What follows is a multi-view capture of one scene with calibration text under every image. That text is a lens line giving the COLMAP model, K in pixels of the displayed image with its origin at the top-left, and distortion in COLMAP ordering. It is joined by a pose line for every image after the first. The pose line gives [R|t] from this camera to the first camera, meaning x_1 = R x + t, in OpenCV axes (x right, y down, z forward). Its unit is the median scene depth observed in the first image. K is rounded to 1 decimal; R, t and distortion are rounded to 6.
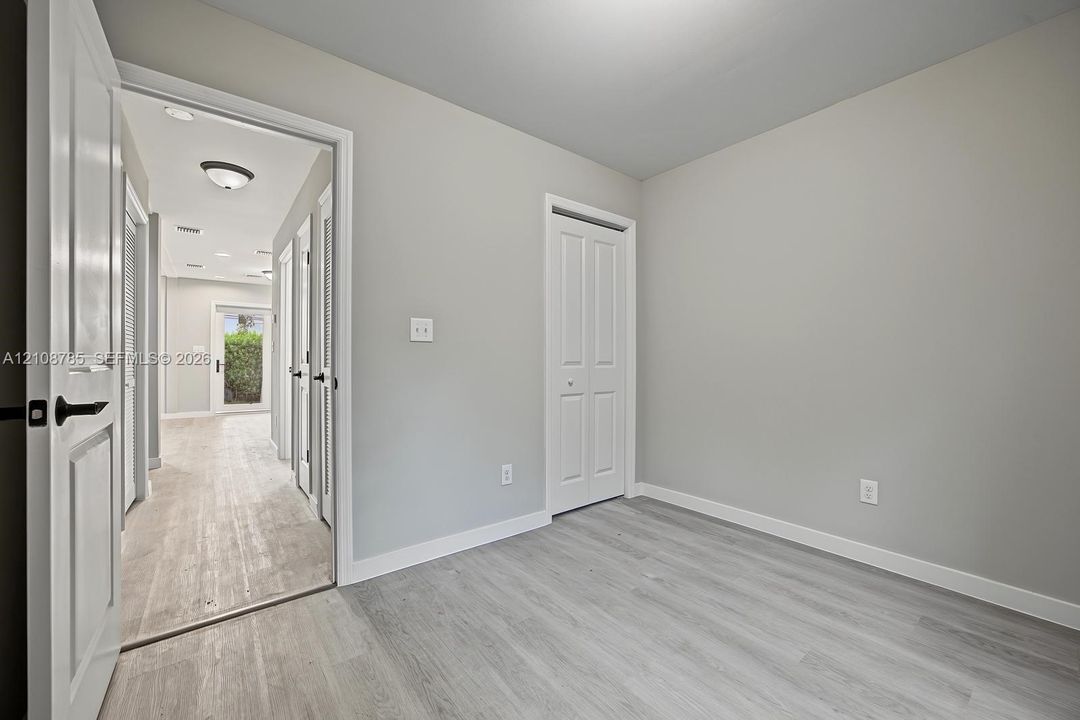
lens RADIAL K [[430.9, 0, 535.4], [0, 430.9, 359.3], [0, 0, 1]] dist [-0.000062, 0.000096]
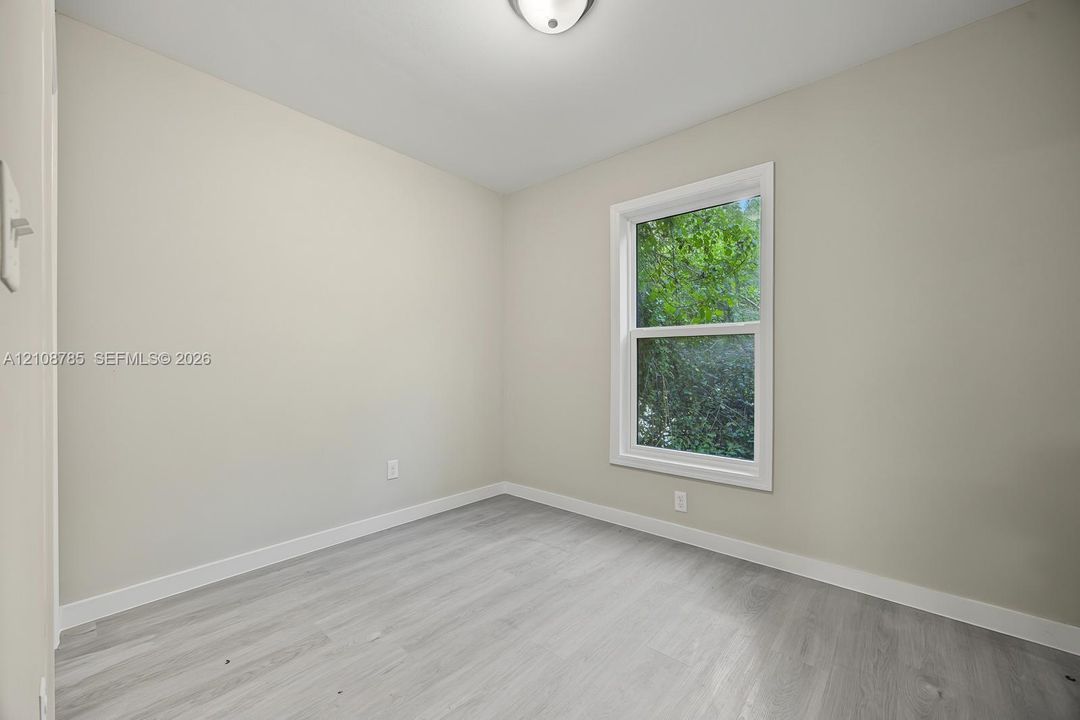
lens RADIAL K [[430.9, 0, 542.7], [0, 430.9, 366.5], [0, 0, 1]] dist [-0.000062, 0.000096]
pose [[-0.198420, -0.004551, 0.980106, -0.559924], [0.001699, 0.999986, 0.004987, -0.001125], [-0.980116, 0.002655, -0.198410, 0.826664]]
